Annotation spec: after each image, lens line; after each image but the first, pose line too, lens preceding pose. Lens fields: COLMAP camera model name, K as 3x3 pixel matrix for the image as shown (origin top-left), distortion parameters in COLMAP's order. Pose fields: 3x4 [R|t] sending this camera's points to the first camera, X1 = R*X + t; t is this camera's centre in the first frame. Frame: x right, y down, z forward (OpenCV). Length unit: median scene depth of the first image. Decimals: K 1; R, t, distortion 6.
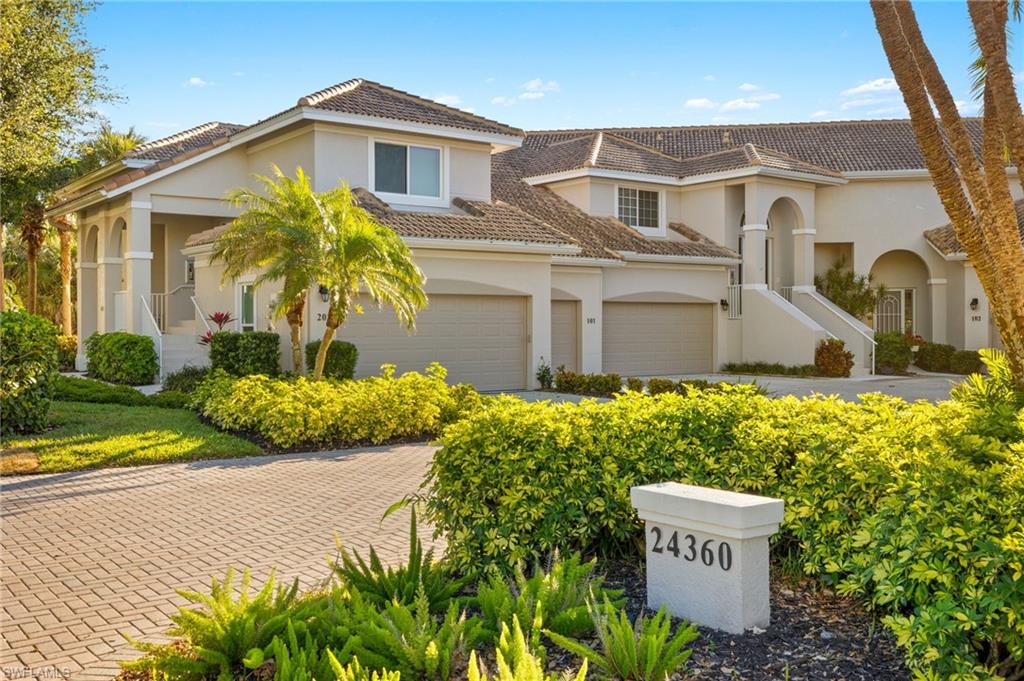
lens RADIAL K [[985.9, 0, 506.4], [0, 985.9, 336.7], [0, 0, 1]] dist [0.004012, 0.000000]
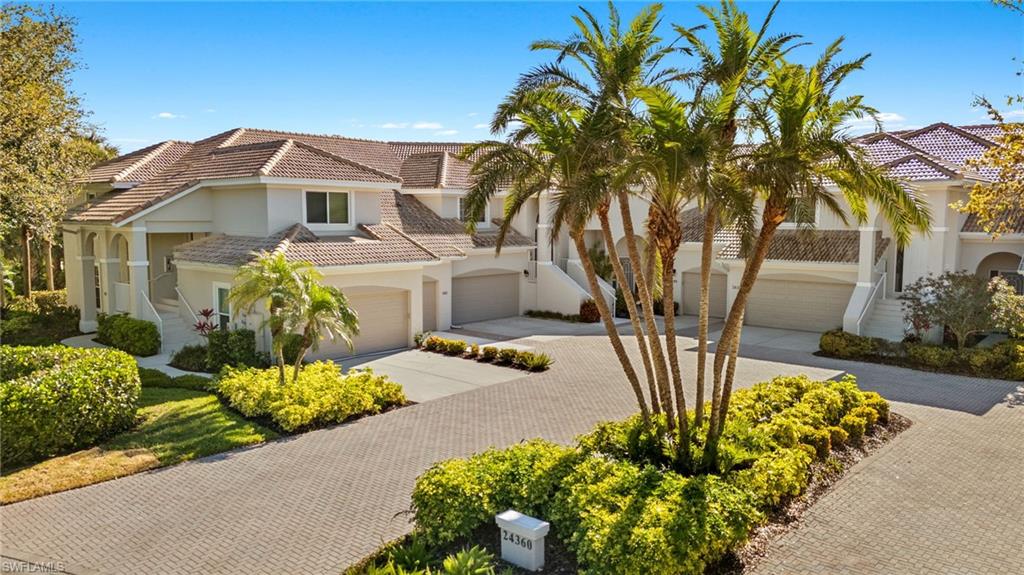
lens RADIAL K [[747.4, 0, 517.7], [0, 747.4, 285.4], [0, 0, 1]] dist [0.040957, -0.022652]
pose [[0.978512, -0.014952, 0.205647, -0.056522], [-0.002054, 0.996611, 0.082234, -0.159157], [-0.206179, -0.080889, 0.975165, -0.240460]]
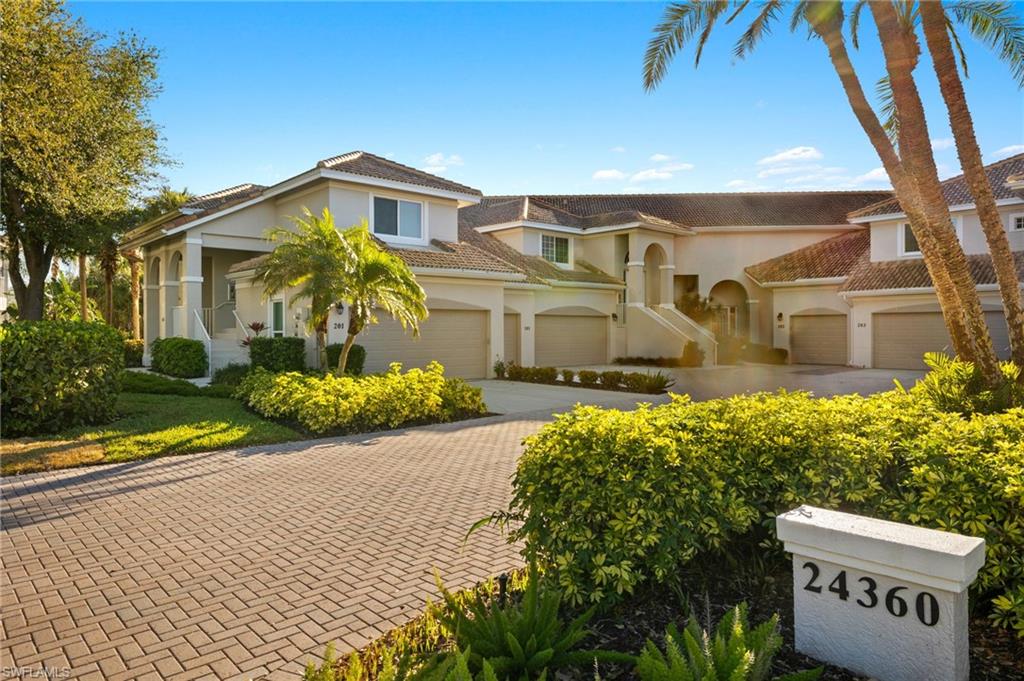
lens RADIAL K [[645.2, 0, 508.4], [0, 645.2, 337.7], [0, 0, 1]] dist [0.001455, 0.000689]
pose [[0.994851, -0.002491, 0.101315, -0.042786], [0.002589, 0.999996, -0.000836, -0.002634], [-0.101313, 0.001094, 0.994854, 0.106548]]
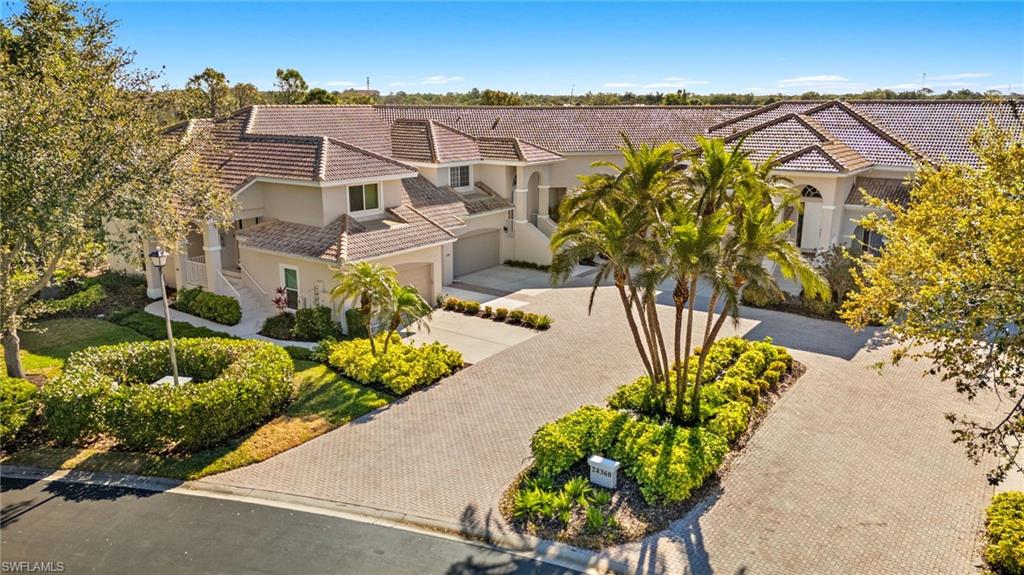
lens RADIAL K [[747.4, 0, 515.4], [0, 747.4, 280.9], [0, 0, 1]] dist [0.040957, -0.022652]
pose [[0.946146, -0.070413, 0.315991, -0.320590], [-0.003065, 0.974068, 0.226233, -0.374479], [-0.323727, -0.215018, 0.921395, -0.511187]]
